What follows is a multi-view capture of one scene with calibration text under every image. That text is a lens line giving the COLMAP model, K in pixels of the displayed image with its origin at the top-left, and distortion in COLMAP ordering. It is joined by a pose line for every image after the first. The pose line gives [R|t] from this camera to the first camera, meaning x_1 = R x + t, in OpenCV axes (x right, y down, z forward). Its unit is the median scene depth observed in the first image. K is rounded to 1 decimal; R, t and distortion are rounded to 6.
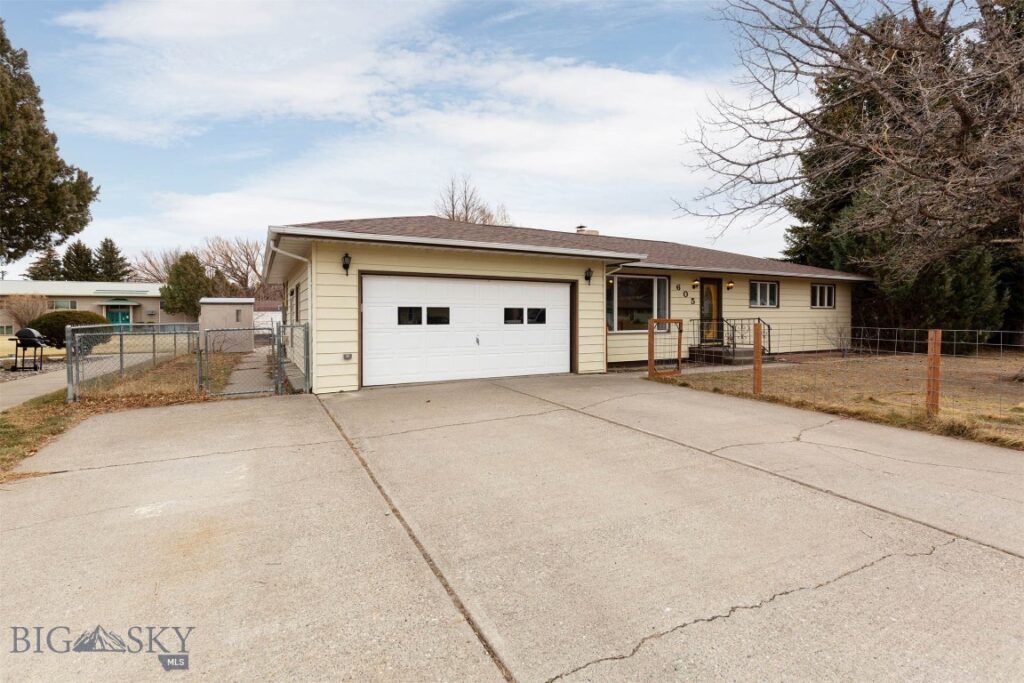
lens RADIAL K [[467.1, 0, 517.6], [0, 467.1, 333.8], [0, 0, 1]] dist [-0.000254, -0.000445]
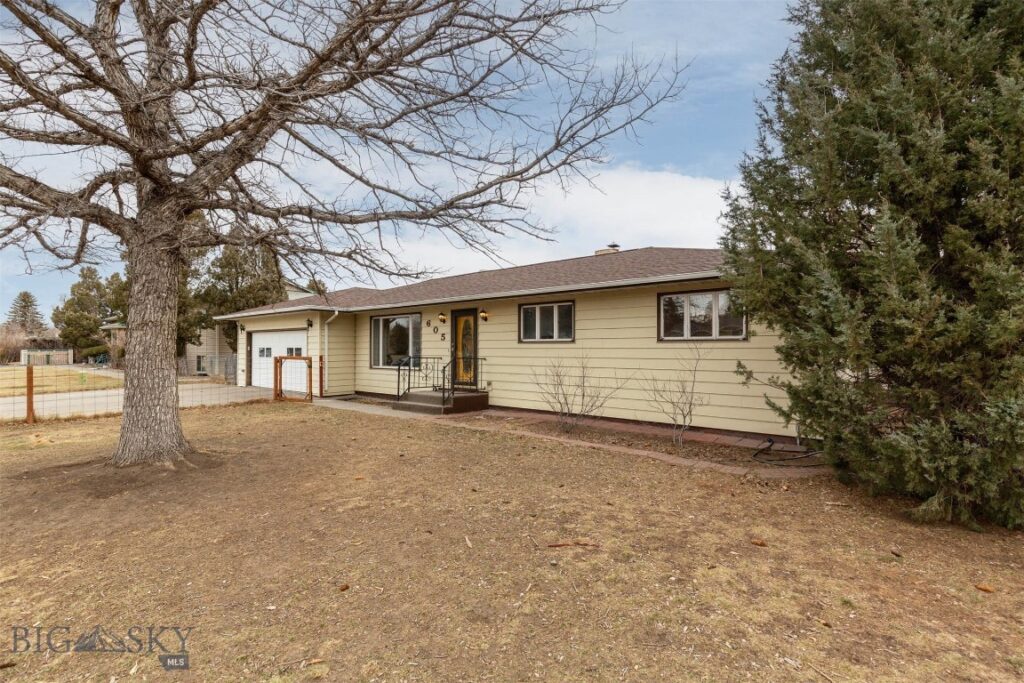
lens RADIAL K [[467.1, 0, 512.0], [0, 467.1, 347.2], [0, 0, 1]] dist [-0.000254, -0.000445]
pose [[0.383413, -0.000428, -0.923577, 1.312700], [-0.032849, 0.999361, -0.014100, -0.044280], [0.922993, 0.035745, 0.383154, 0.814133]]
